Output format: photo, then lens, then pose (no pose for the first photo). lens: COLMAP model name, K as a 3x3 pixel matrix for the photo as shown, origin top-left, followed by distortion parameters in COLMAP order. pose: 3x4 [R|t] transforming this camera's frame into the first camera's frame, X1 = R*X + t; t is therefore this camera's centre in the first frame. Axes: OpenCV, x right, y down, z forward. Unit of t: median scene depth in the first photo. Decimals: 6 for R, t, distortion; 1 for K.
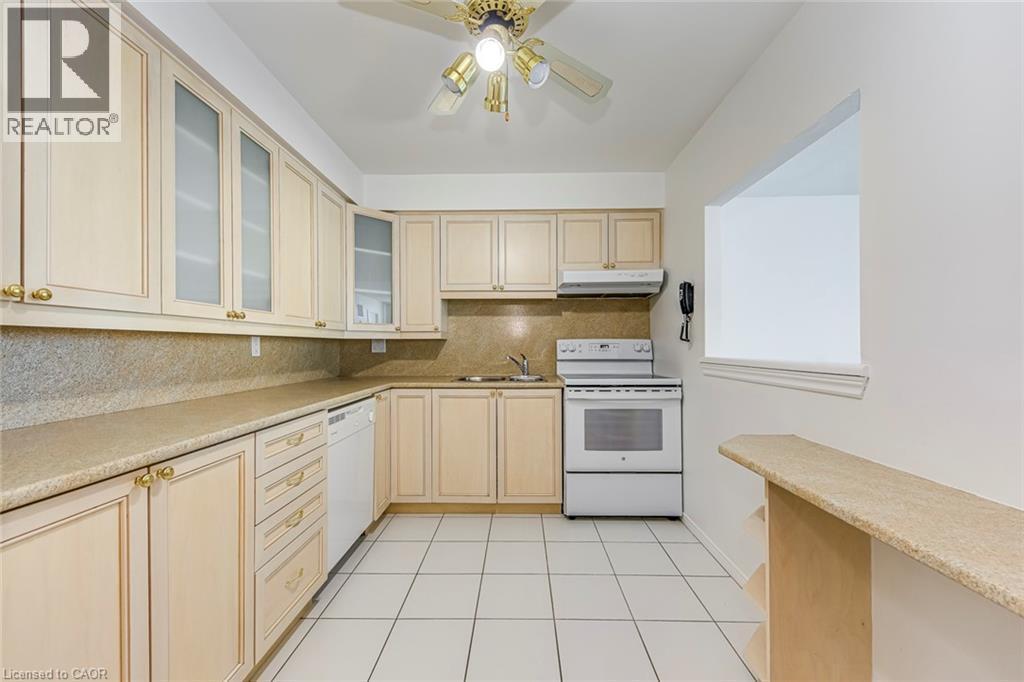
lens RADIAL K [[390.2, 0, 514.7], [0, 390.2, 345.3], [0, 0, 1]] dist [-0.000537, -0.000003]
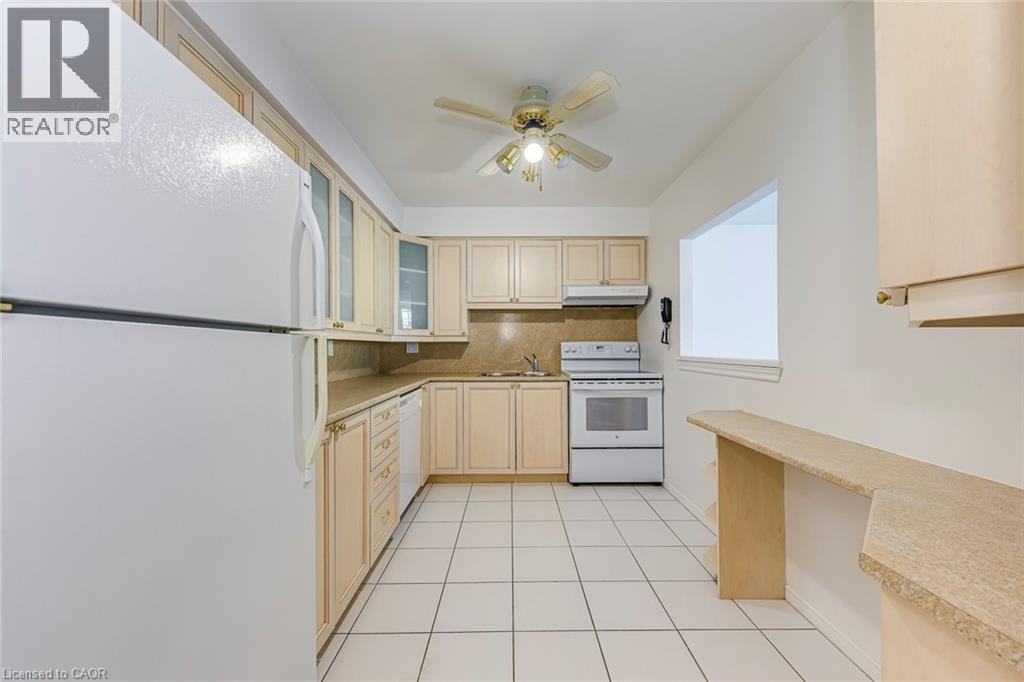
lens RADIAL K [[383.0, 0, 511.1], [0, 383.0, 345.0], [0, 0, 1]] dist [-0.000561, 0.000027]
pose [[0.999734, -0.000891, 0.023040, -0.087682], [0.000985, 0.999991, -0.004054, -0.001400], [-0.023036, 0.004075, 0.999726, -0.220764]]
